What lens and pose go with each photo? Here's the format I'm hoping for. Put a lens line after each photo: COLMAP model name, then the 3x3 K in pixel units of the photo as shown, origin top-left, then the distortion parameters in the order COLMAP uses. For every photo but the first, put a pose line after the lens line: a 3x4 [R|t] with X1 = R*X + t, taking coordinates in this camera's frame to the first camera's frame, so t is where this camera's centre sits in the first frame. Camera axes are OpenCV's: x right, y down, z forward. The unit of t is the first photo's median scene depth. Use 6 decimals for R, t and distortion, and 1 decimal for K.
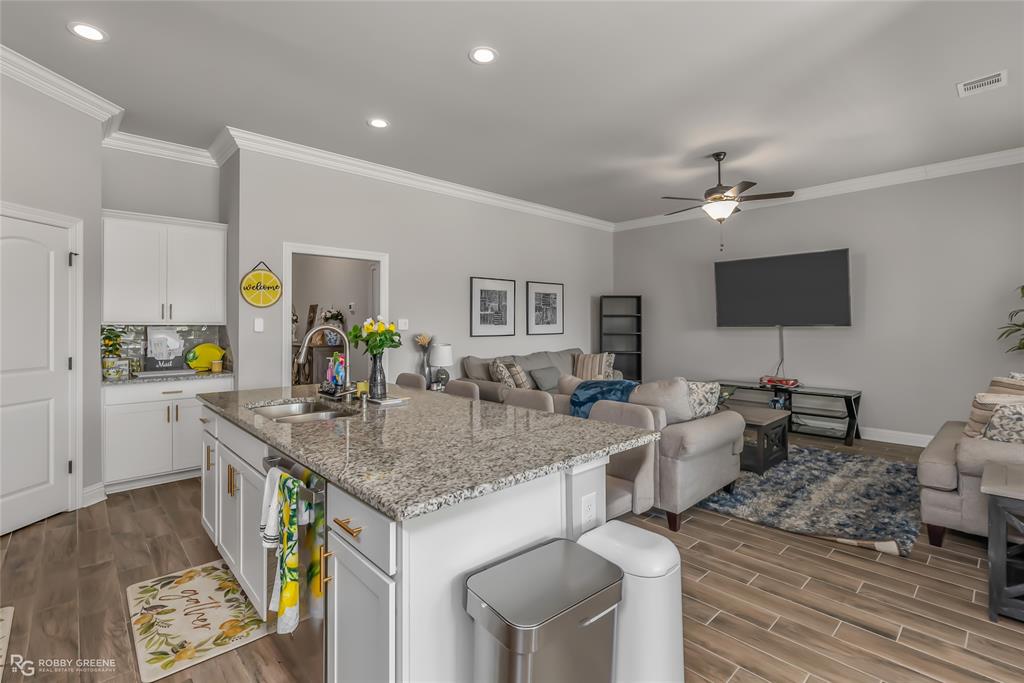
lens RADIAL K [[471.1, 0, 509.7], [0, 471.1, 340.1], [0, 0, 1]] dist [0.001050, 0.001978]
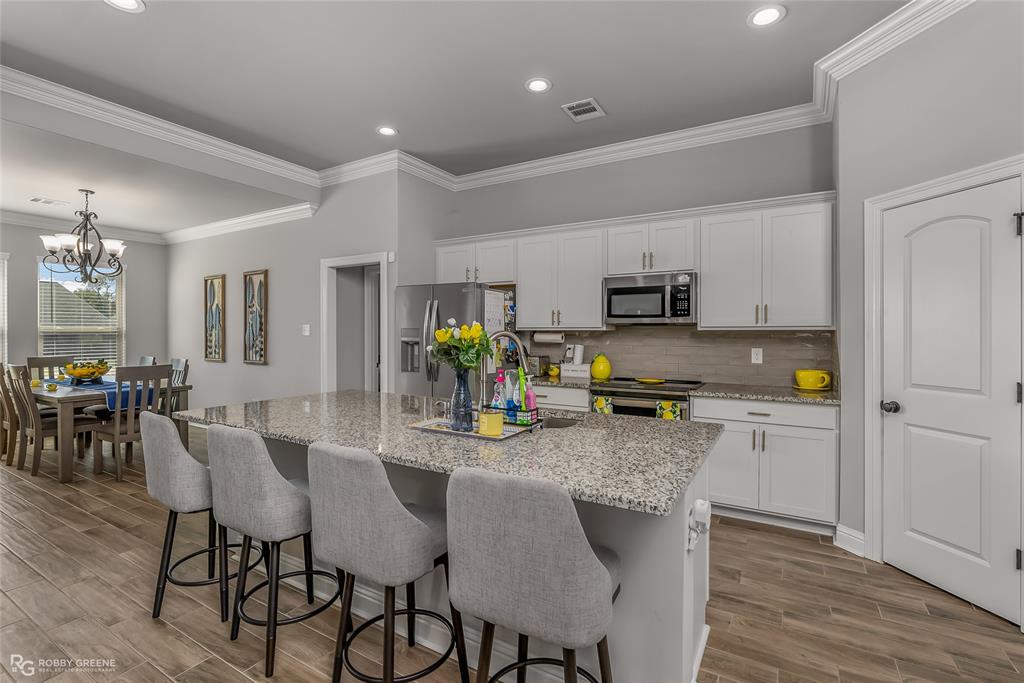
lens RADIAL K [[471.1, 0, 510.2], [0, 471.1, 334.9], [0, 0, 1]] dist [0.001050, 0.001978]
pose [[-0.960011, 0.001503, -0.279957, -0.052157], [-0.010832, 0.999037, 0.042507, -0.029015], [0.279751, 0.043840, -0.959071, 0.888920]]
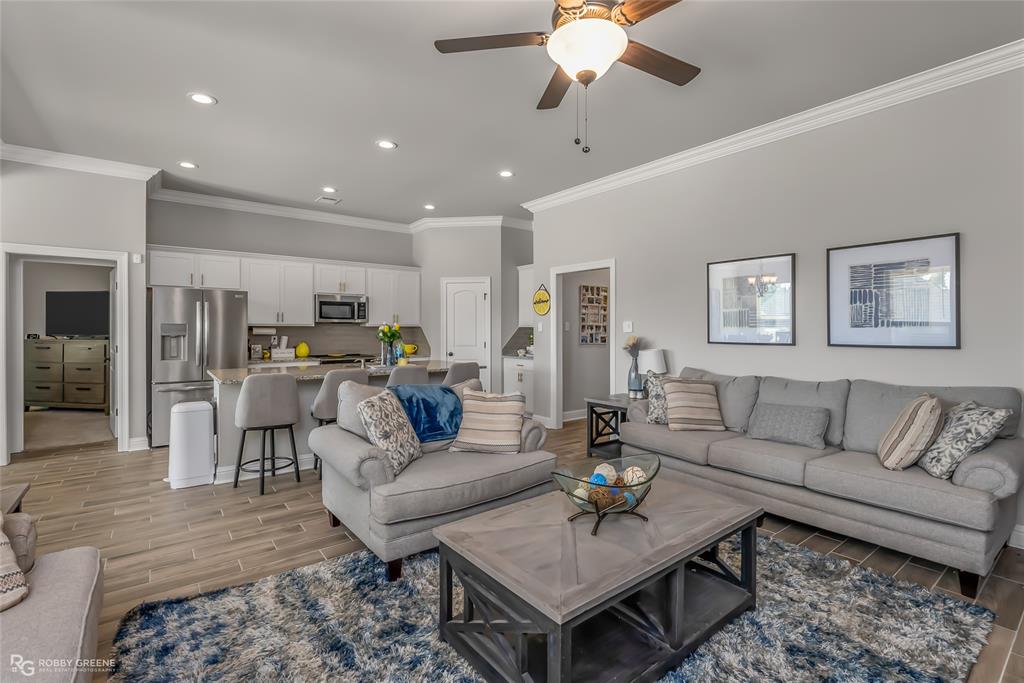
lens RADIAL K [[471.1, 0, 516.2], [0, 471.1, 335.8], [0, 0, 1]] dist [0.001050, 0.001978]
pose [[-0.090664, 0.015930, -0.995754, 0.766844], [-0.037279, 0.999117, 0.019378, -0.024392], [0.995184, 0.038877, -0.089990, 0.846948]]
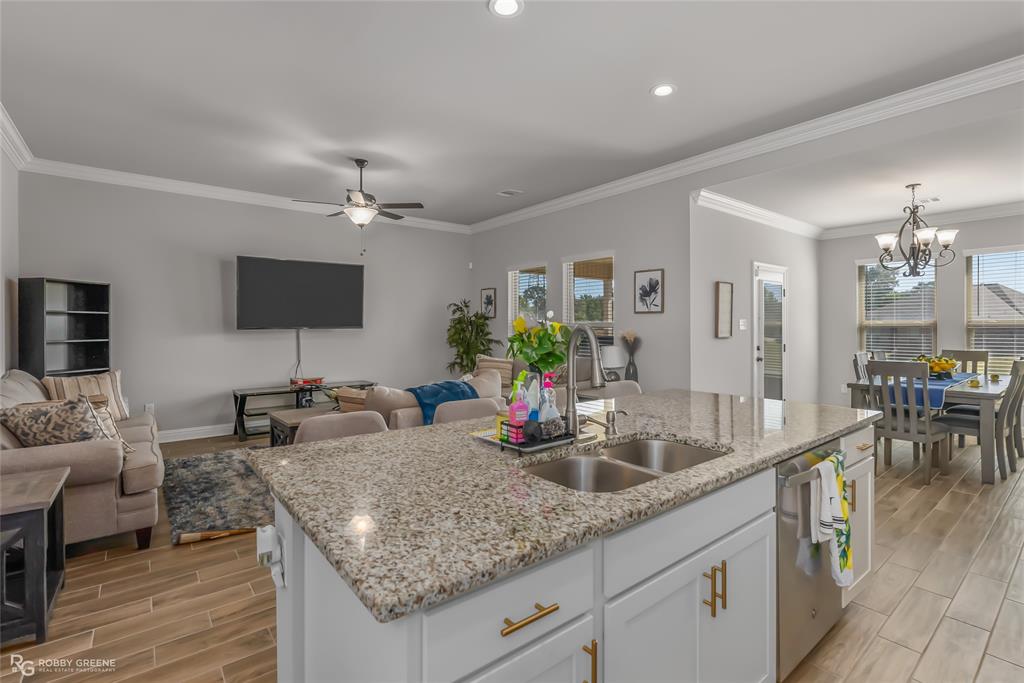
lens RADIAL K [[471.1, 0, 510.3], [0, 471.1, 334.5], [0, 0, 1]] dist [0.001050, 0.001978]
pose [[0.079703, -0.014557, 0.996712, -0.476277], [0.038752, 0.999183, 0.011494, -0.011743], [-0.996065, 0.037708, 0.080202, 0.509578]]
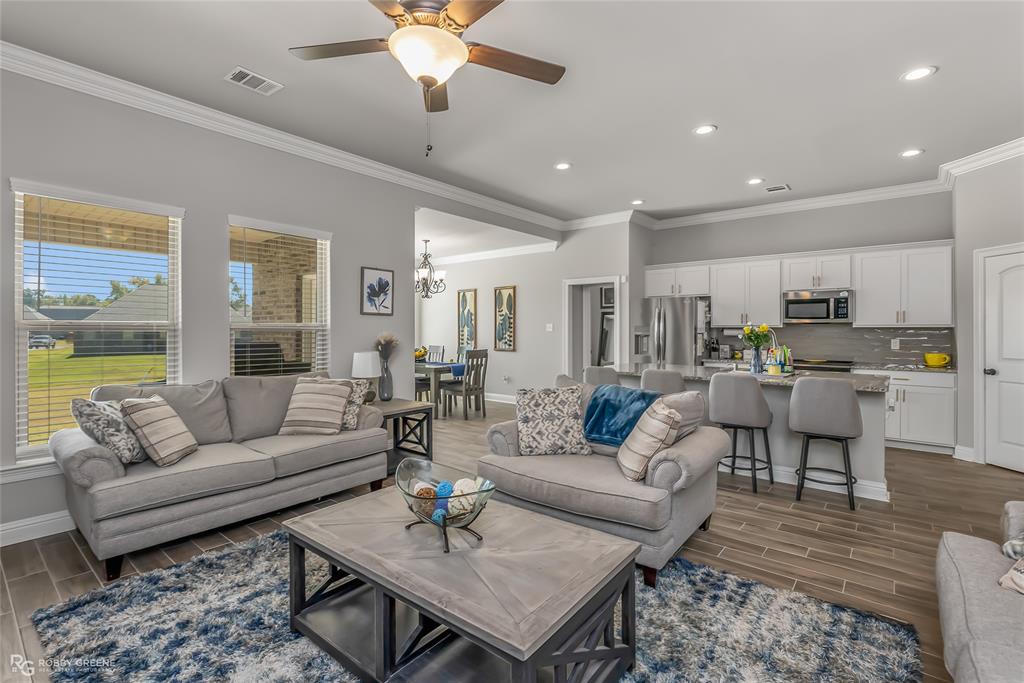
lens RADIAL K [[471.1, 0, 518.6], [0, 471.1, 332.3], [0, 0, 1]] dist [0.001050, 0.001978]
pose [[-0.990005, 0.001740, -0.141019, 0.375086], [-0.004514, 0.999021, 0.044019, -0.041158], [0.140958, 0.044215, -0.989028, 1.238180]]
